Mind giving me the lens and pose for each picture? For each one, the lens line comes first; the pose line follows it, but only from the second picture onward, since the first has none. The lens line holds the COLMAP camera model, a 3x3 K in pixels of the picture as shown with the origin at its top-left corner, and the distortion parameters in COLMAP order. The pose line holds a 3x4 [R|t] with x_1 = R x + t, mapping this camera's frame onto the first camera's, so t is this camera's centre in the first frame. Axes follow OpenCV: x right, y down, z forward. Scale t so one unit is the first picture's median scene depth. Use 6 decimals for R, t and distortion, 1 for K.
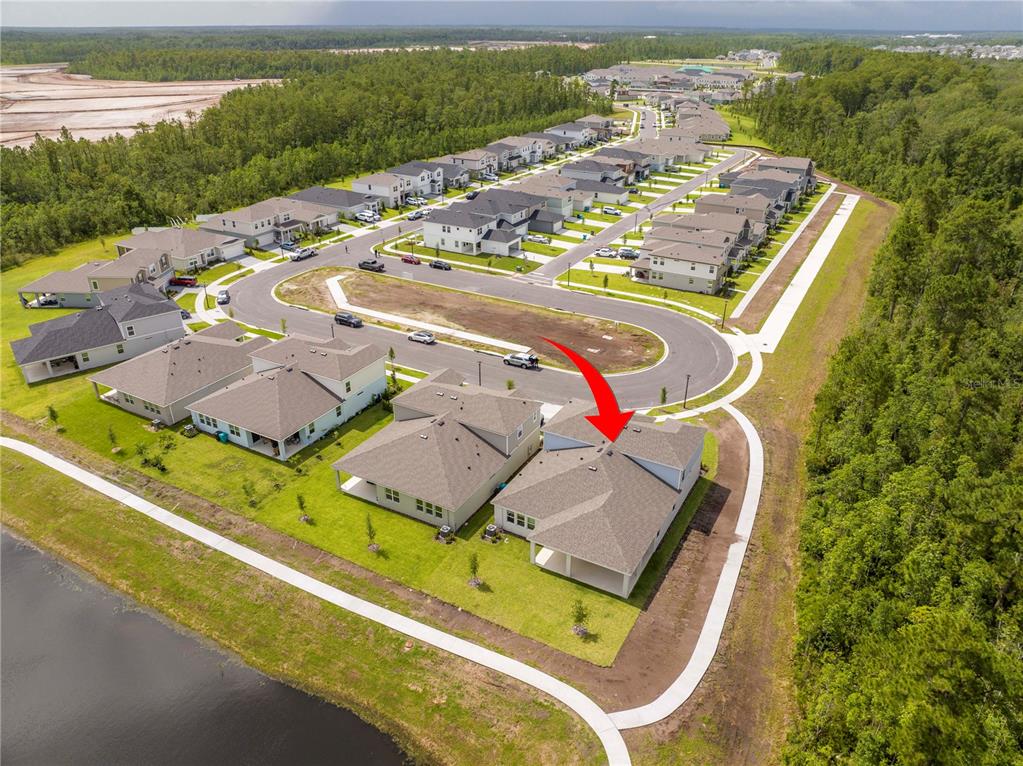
lens RADIAL K [[717.4, 0, 515.7], [0, 717.4, 378.5], [0, 0, 1]] dist [-0.029583, -0.005432]
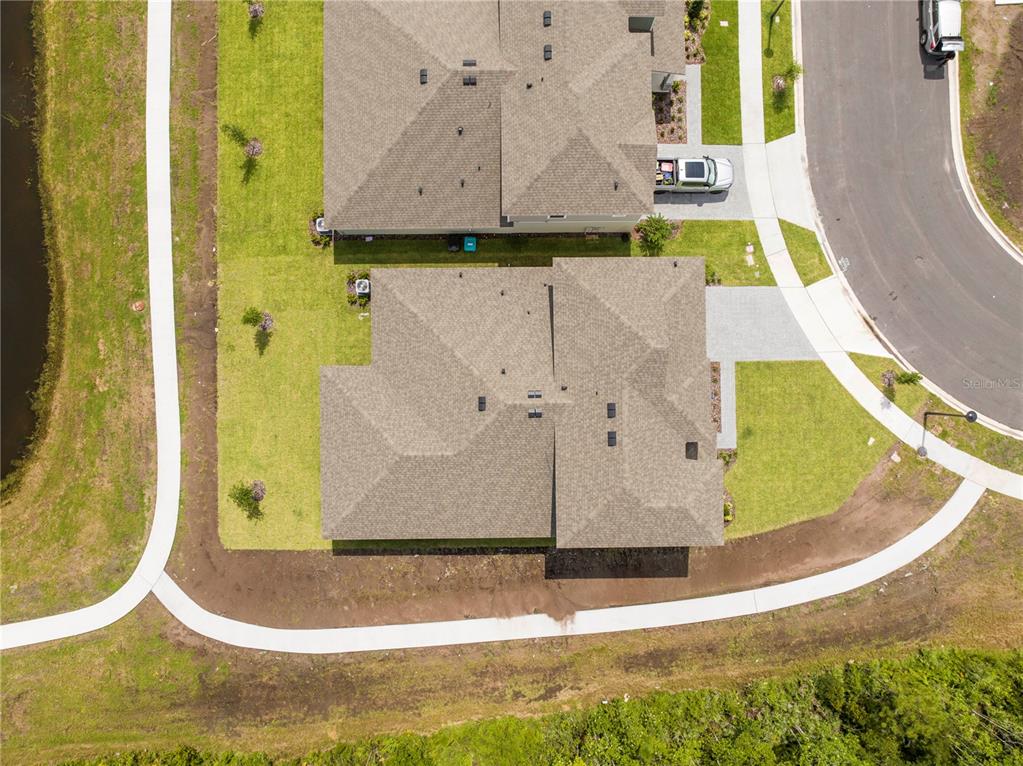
lens RADIAL K [[717.4, 0, 515.7], [0, 717.4, 378.5], [0, 0, 1]] dist [-0.029583, -0.005432]
pose [[0.497732, 0.867201, -0.014988, 0.059616], [-0.392635, 0.240695, 0.887639, -0.201673], [0.773370, -0.435922, 0.460295, 0.408929]]
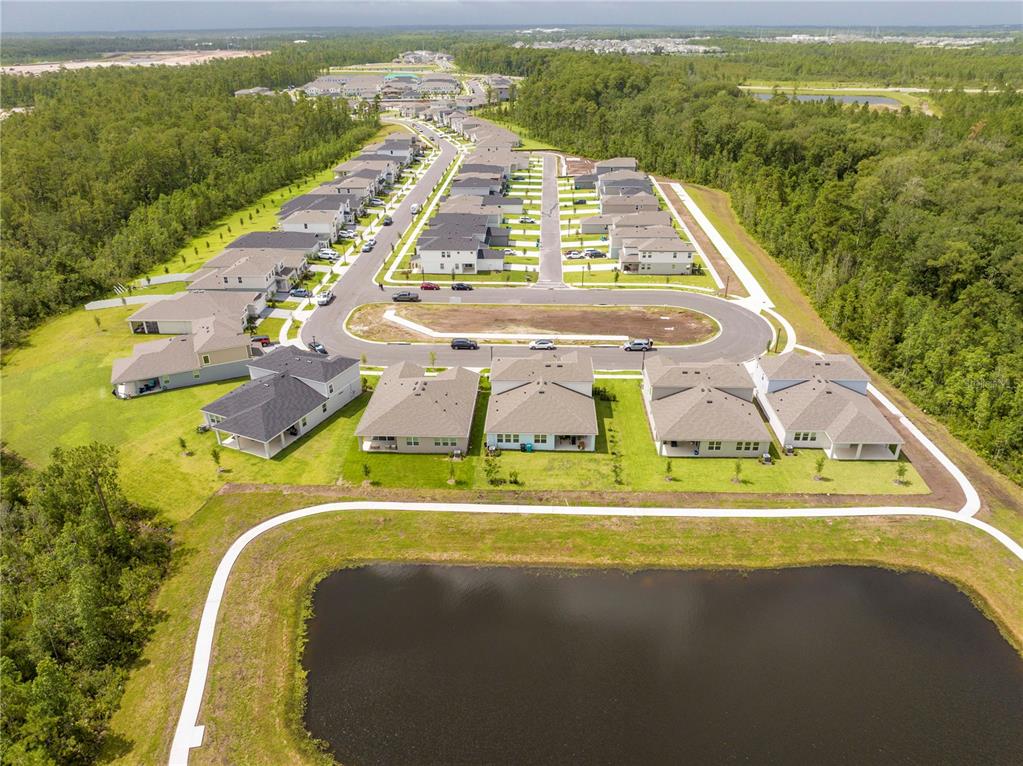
lens RADIAL K [[717.4, 0, 515.7], [0, 717.4, 378.5], [0, 0, 1]] dist [-0.029583, -0.005432]
pose [[0.891691, -0.210416, 0.400764, -0.568623], [0.209658, 0.976678, 0.046306, -0.058448], [-0.401161, 0.042733, 0.915010, -0.058775]]
